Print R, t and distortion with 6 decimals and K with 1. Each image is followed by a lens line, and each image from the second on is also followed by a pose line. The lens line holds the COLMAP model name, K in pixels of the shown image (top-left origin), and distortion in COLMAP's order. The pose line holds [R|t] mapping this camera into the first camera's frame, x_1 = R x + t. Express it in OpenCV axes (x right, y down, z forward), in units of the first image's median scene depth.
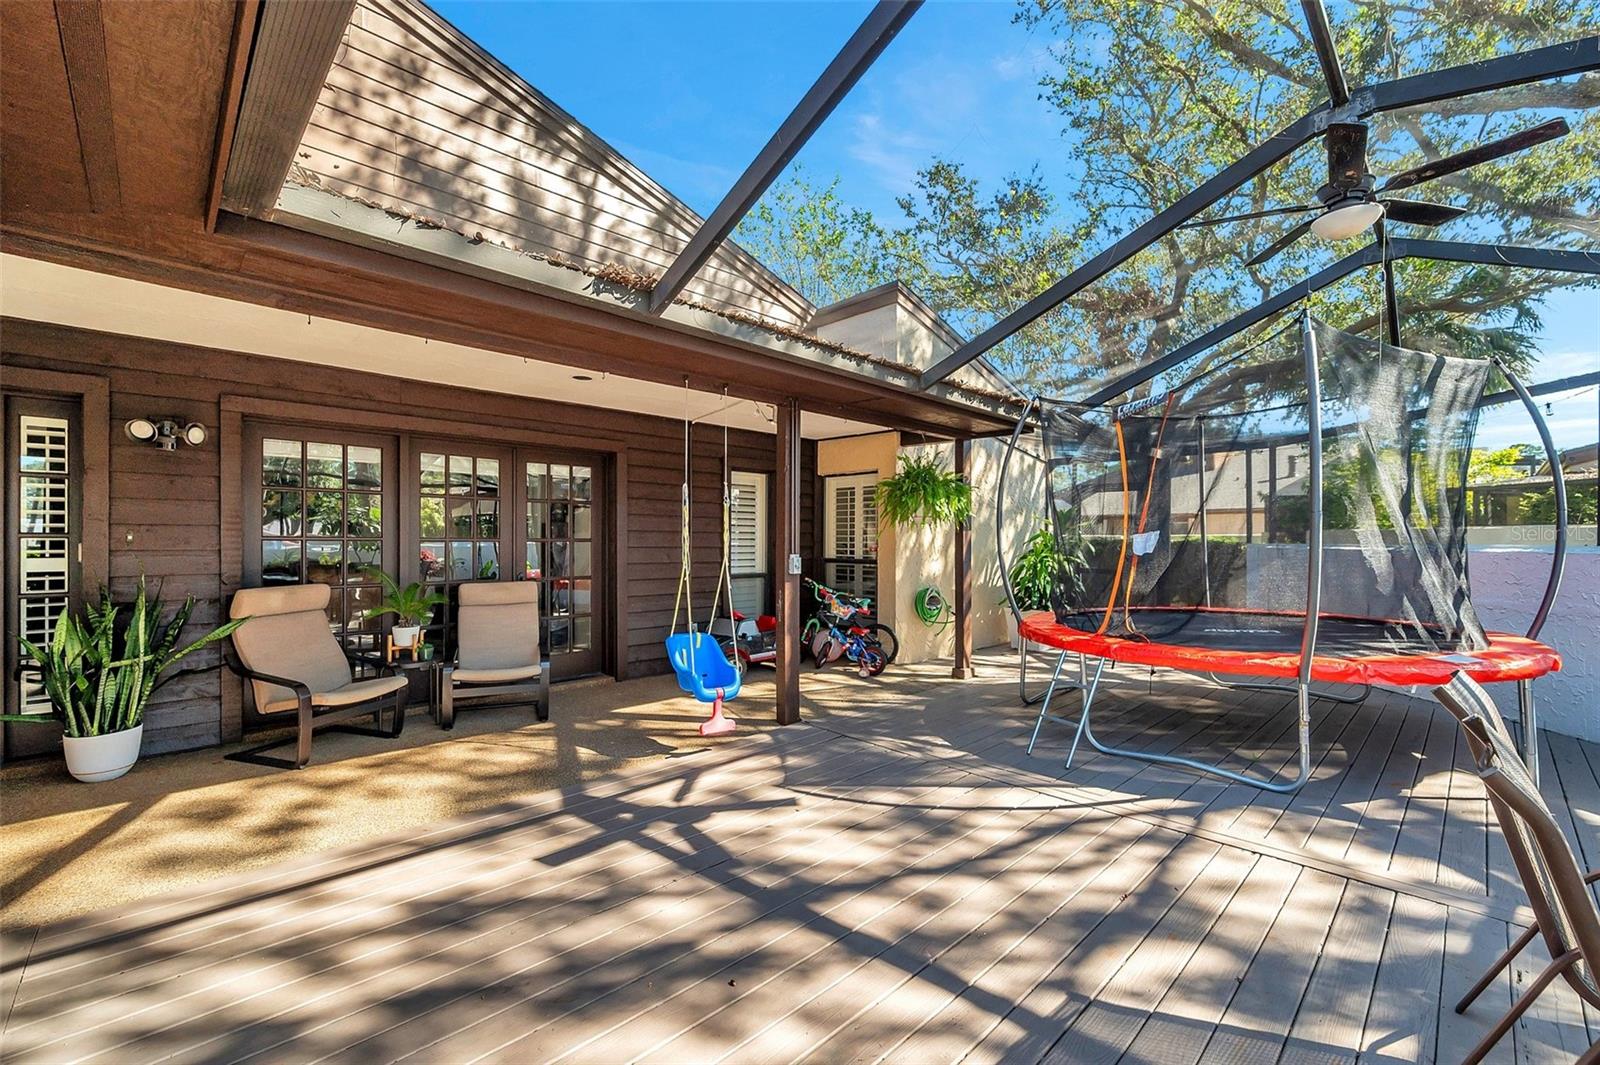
lens RADIAL K [[666.5, 0, 801.9], [0, 666.5, 535.9], [0, 0, 1]] dist [-0.000516, 0.000118]
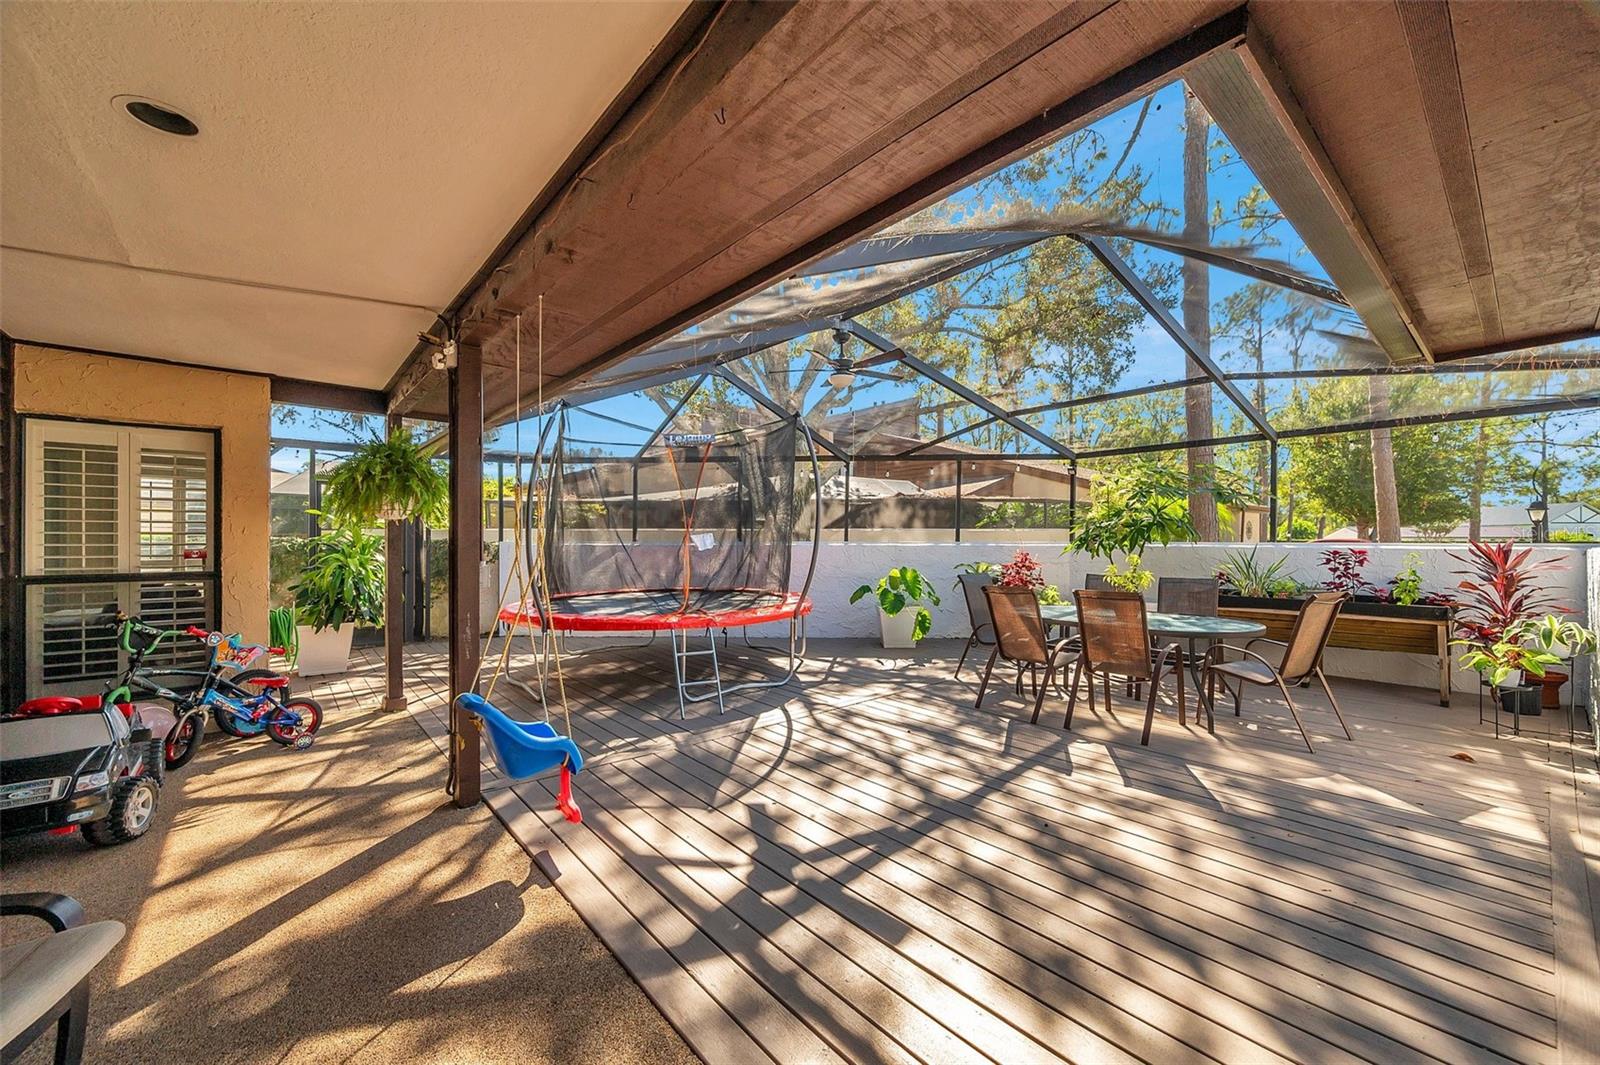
lens RADIAL K [[634.1, 0, 802.6], [0, 634.1, 536.7], [0, 0, 1]] dist [0.000515, -0.000492]
pose [[0.068866, 0.001402, 0.997625, -1.080963], [-0.003184, 0.999994, -0.001185, 0.004020], [-0.997621, -0.003095, 0.068870, 1.002049]]
